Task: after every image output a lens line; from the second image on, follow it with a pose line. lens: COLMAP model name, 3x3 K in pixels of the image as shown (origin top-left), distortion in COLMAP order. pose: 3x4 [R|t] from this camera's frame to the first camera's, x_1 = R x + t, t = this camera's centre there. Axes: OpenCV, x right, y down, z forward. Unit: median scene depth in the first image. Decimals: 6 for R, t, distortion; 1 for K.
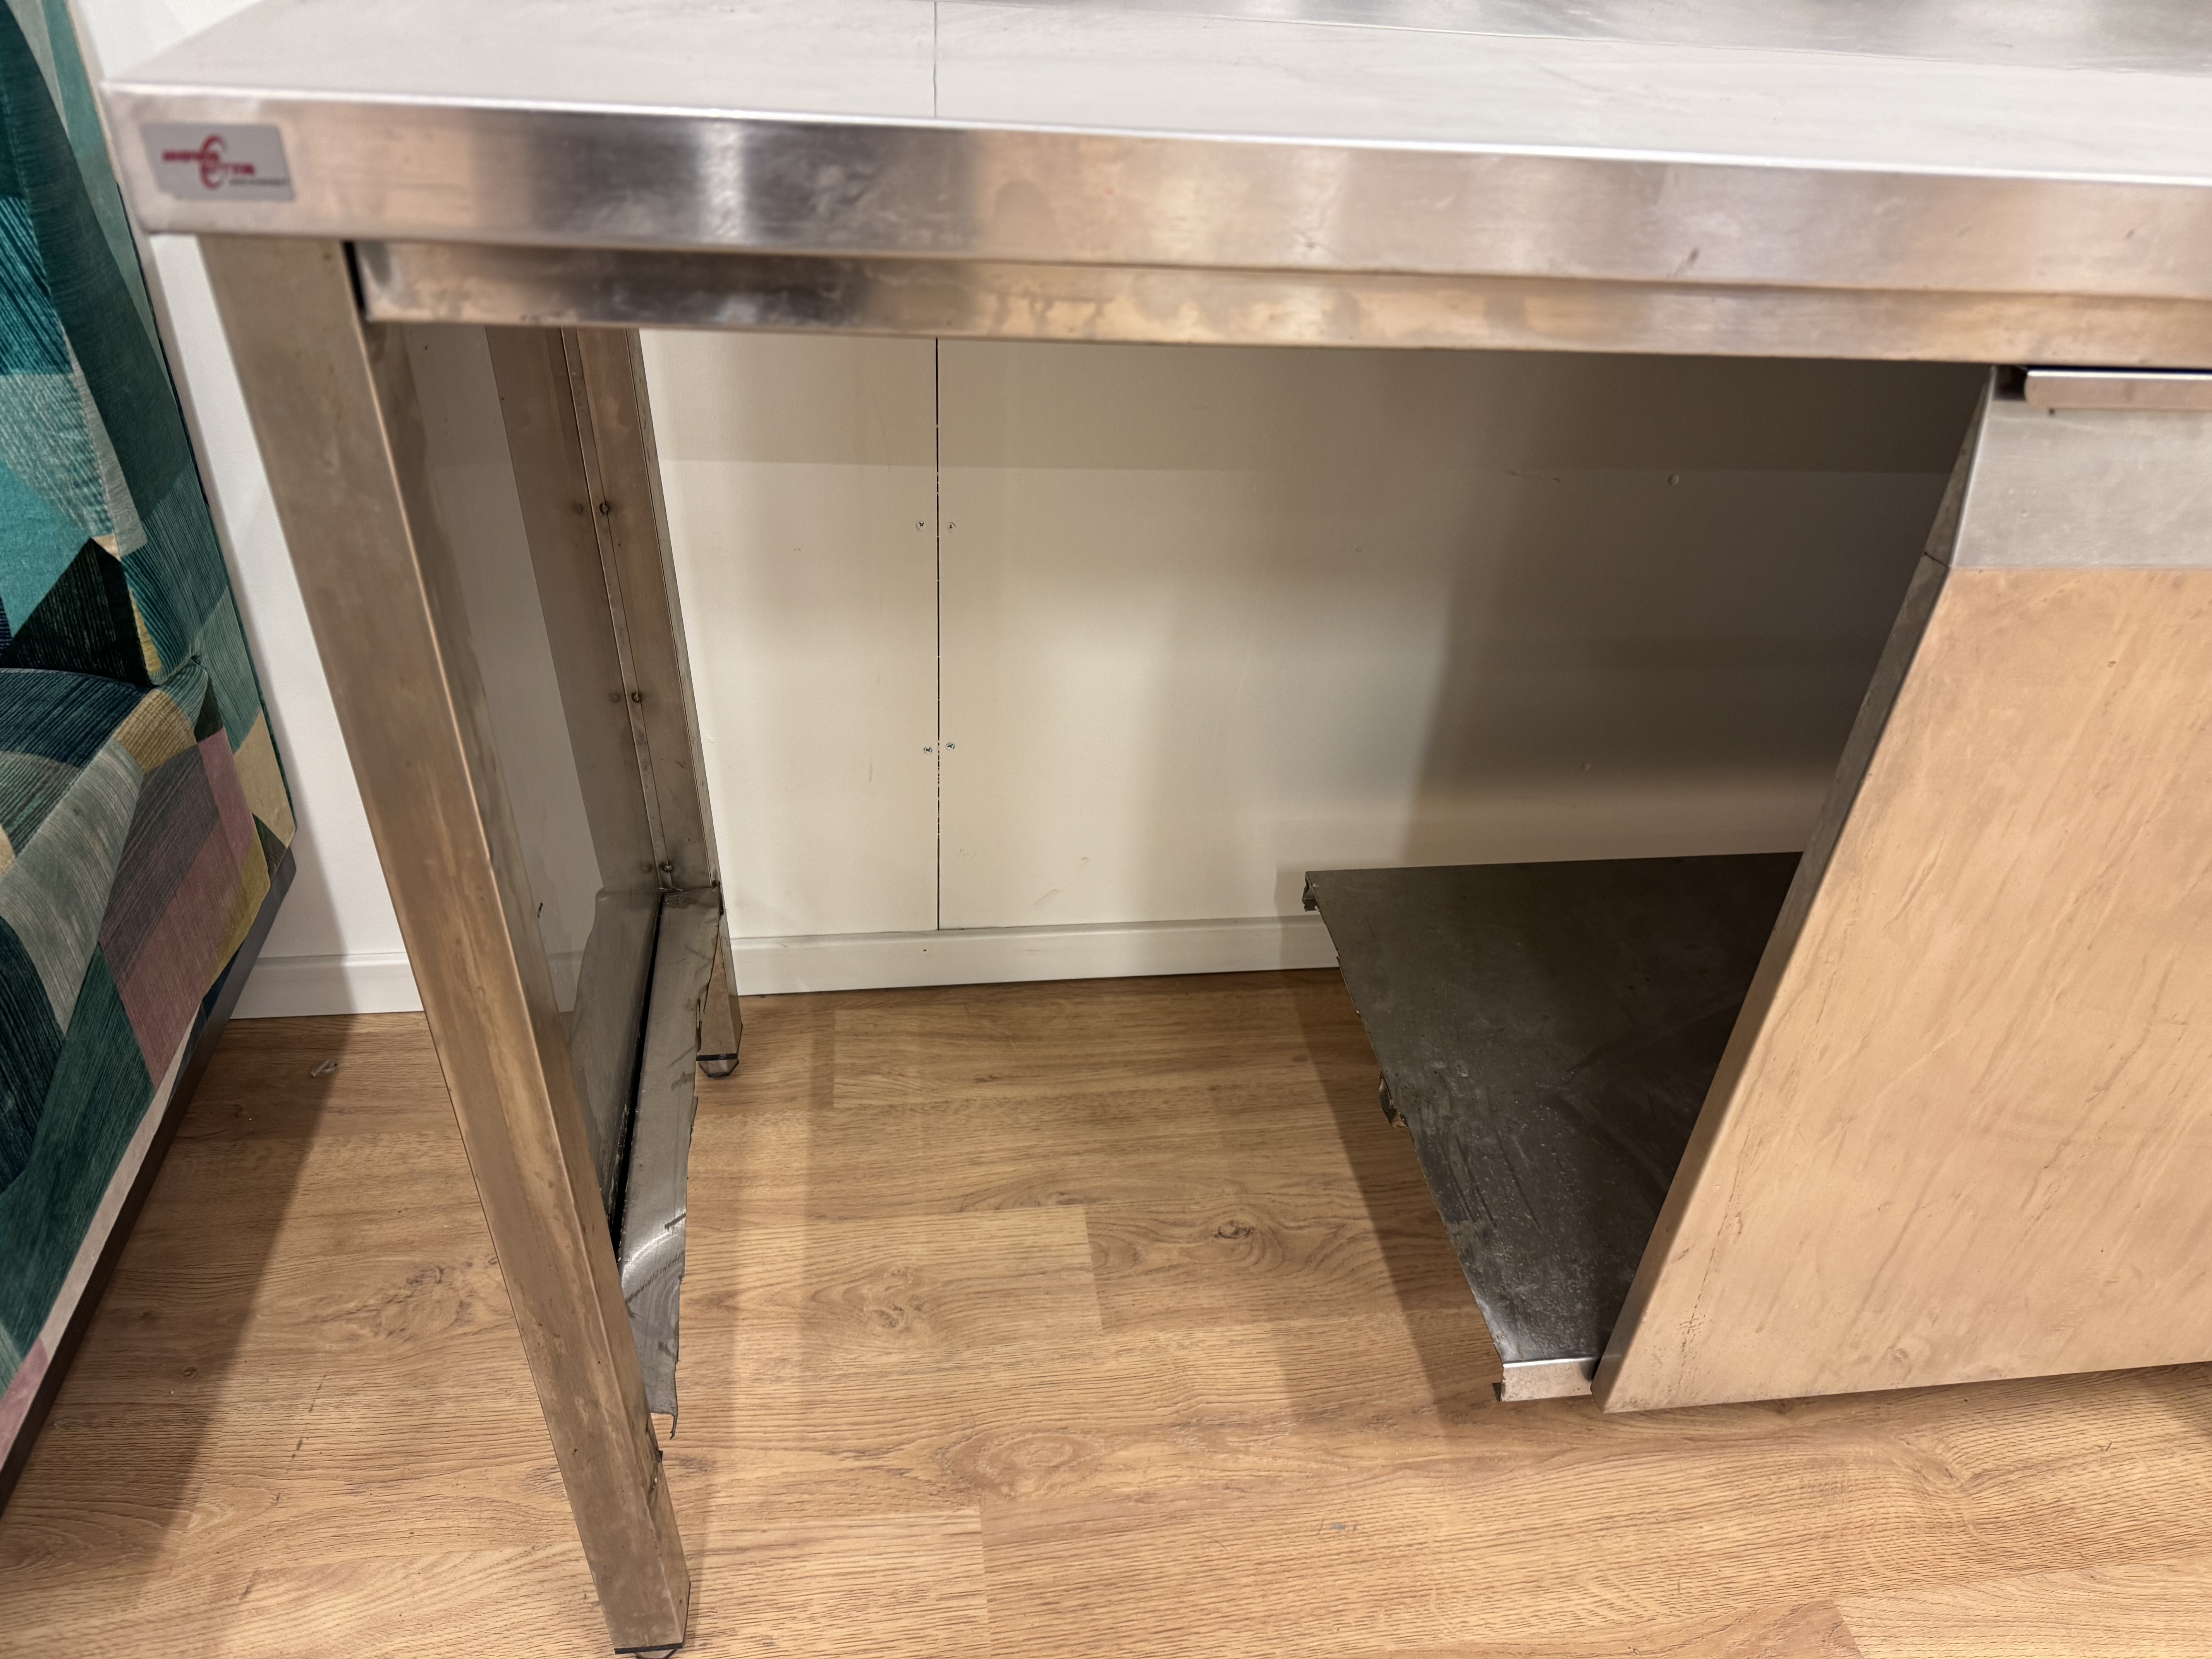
lens RADIAL K [[1559.8, 0, 1114.1], [0, 1559.8, 838.6], [0, 0, 1]] dist [0.021933, -0.032570]
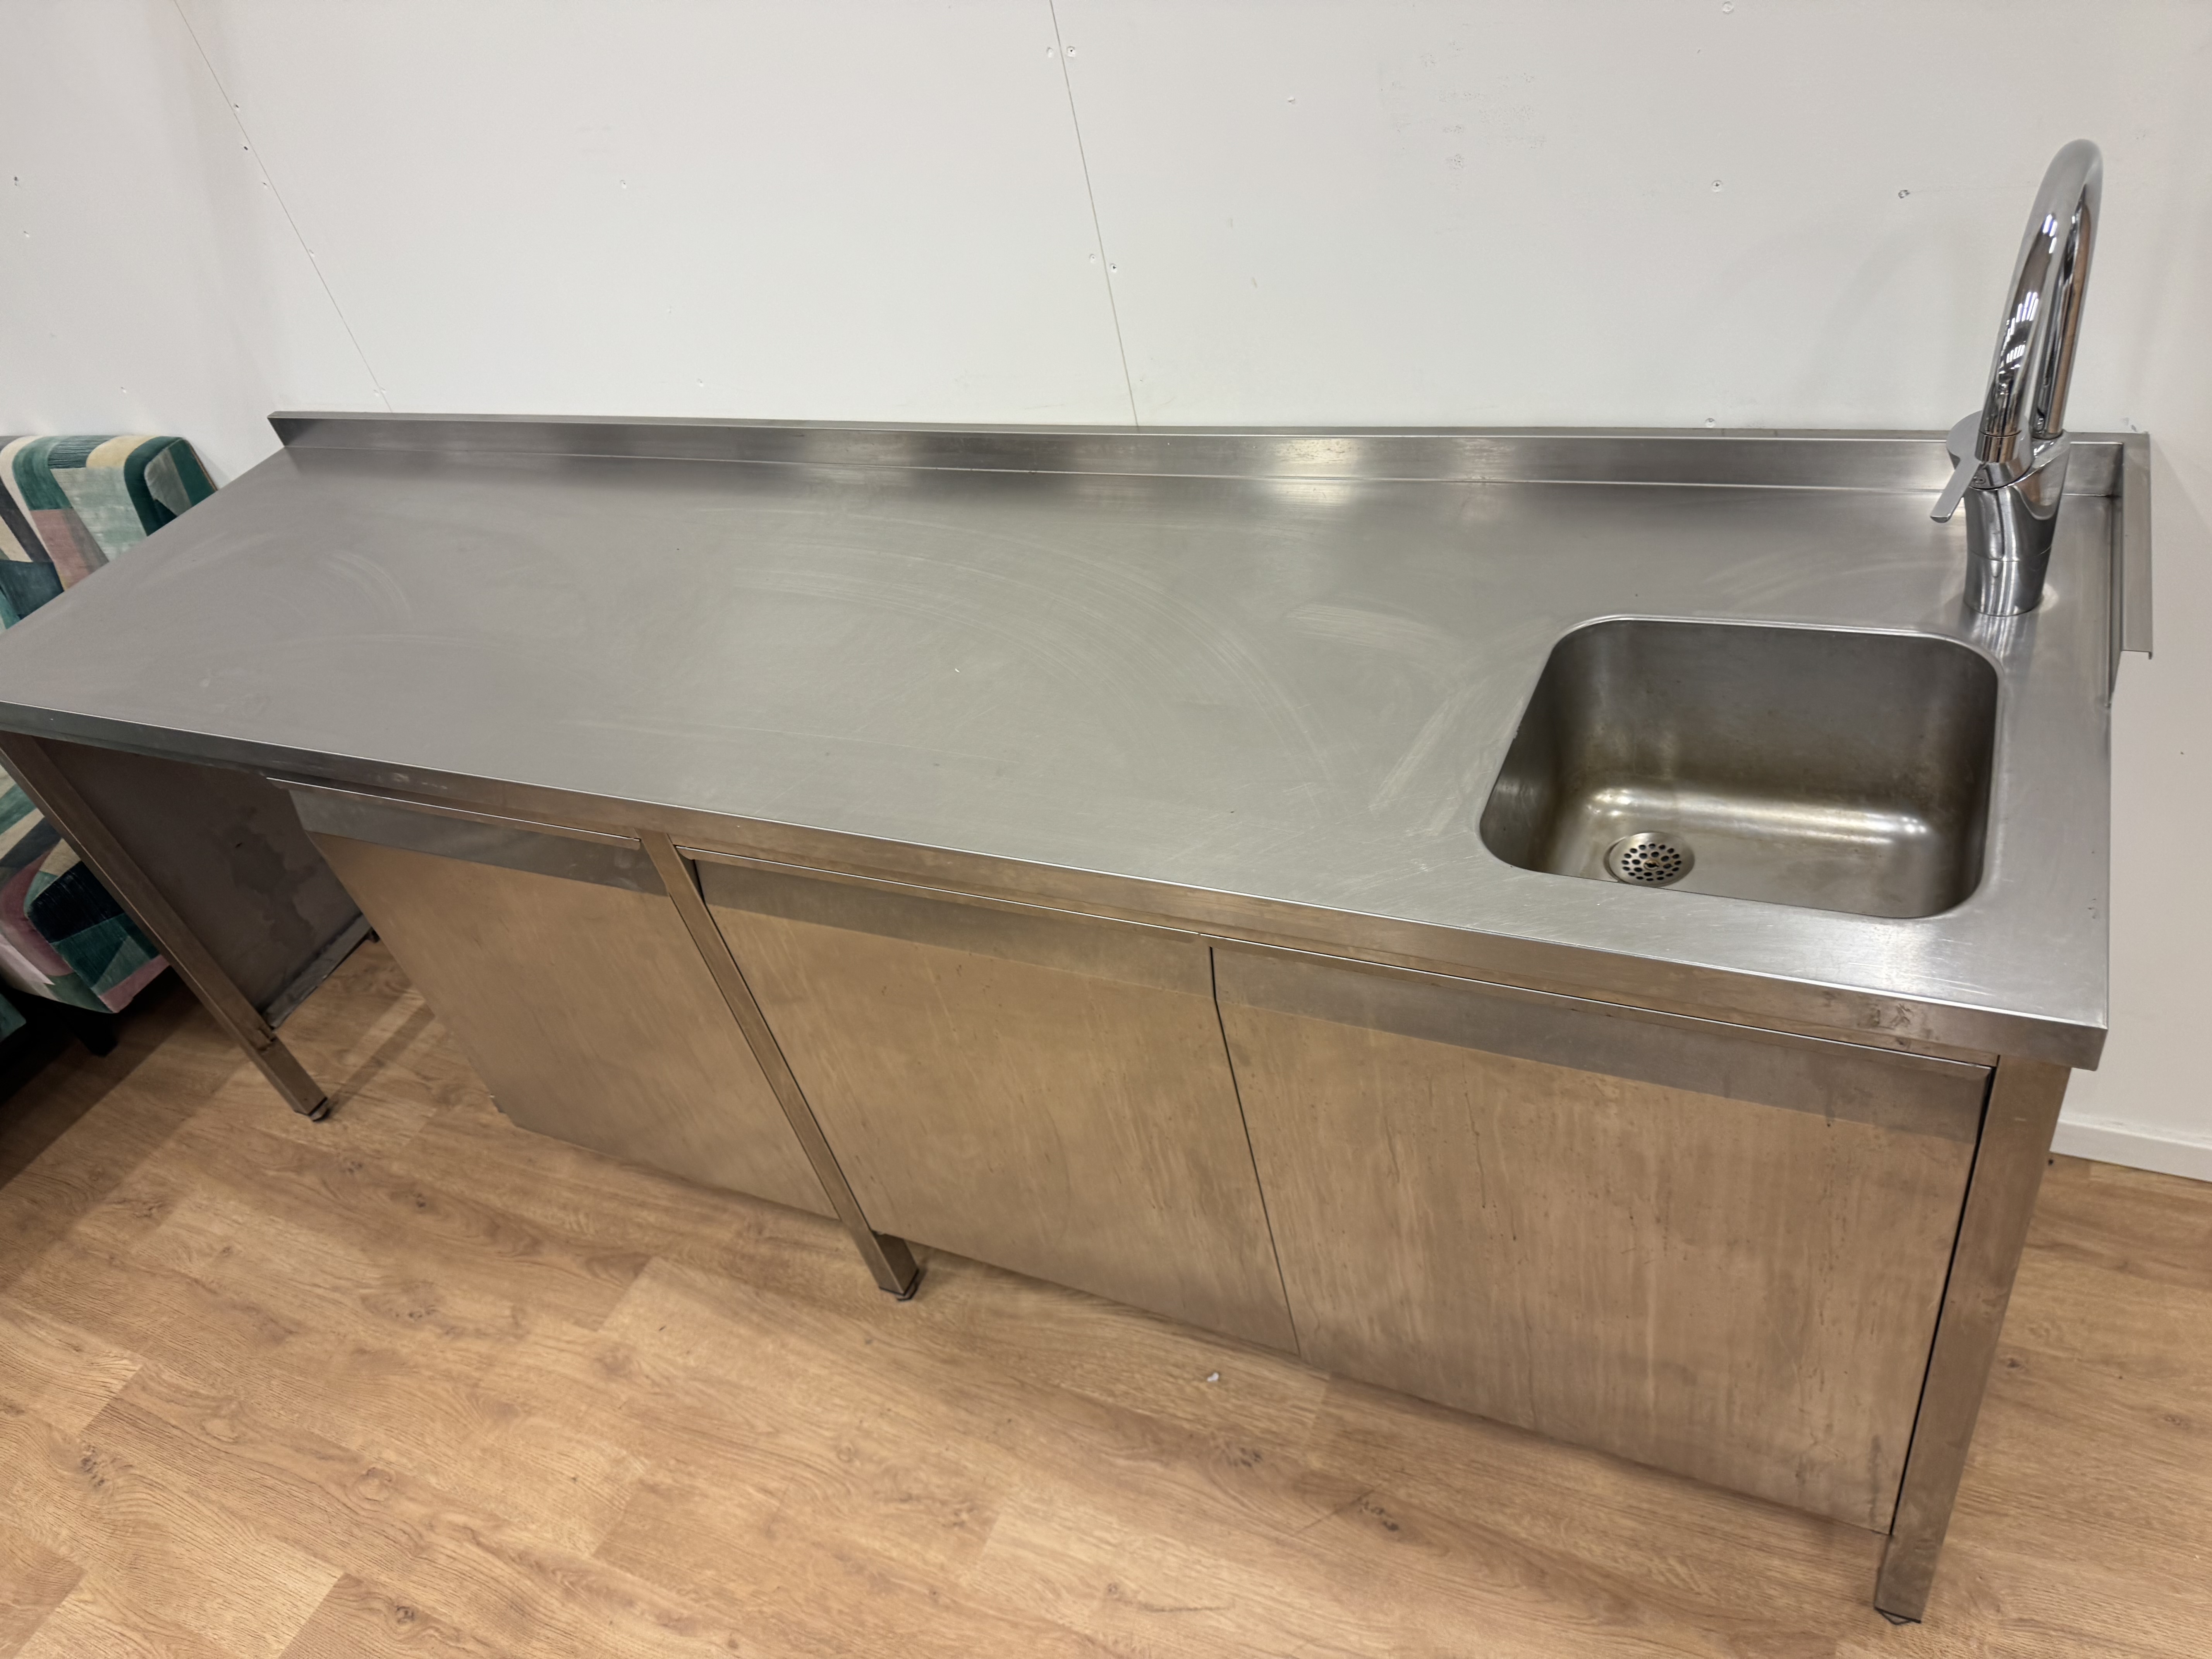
lens RADIAL K [[1559.8, 0, 1080.4], [0, 1559.8, 840.4], [0, 0, 1]] dist [0.021933, -0.032570]
pose [[0.800556, 0.163989, -0.576384, 1.981478], [-0.094539, 0.984345, 0.148752, -0.420585], [0.591754, -0.064594, 0.803526, -0.309975]]
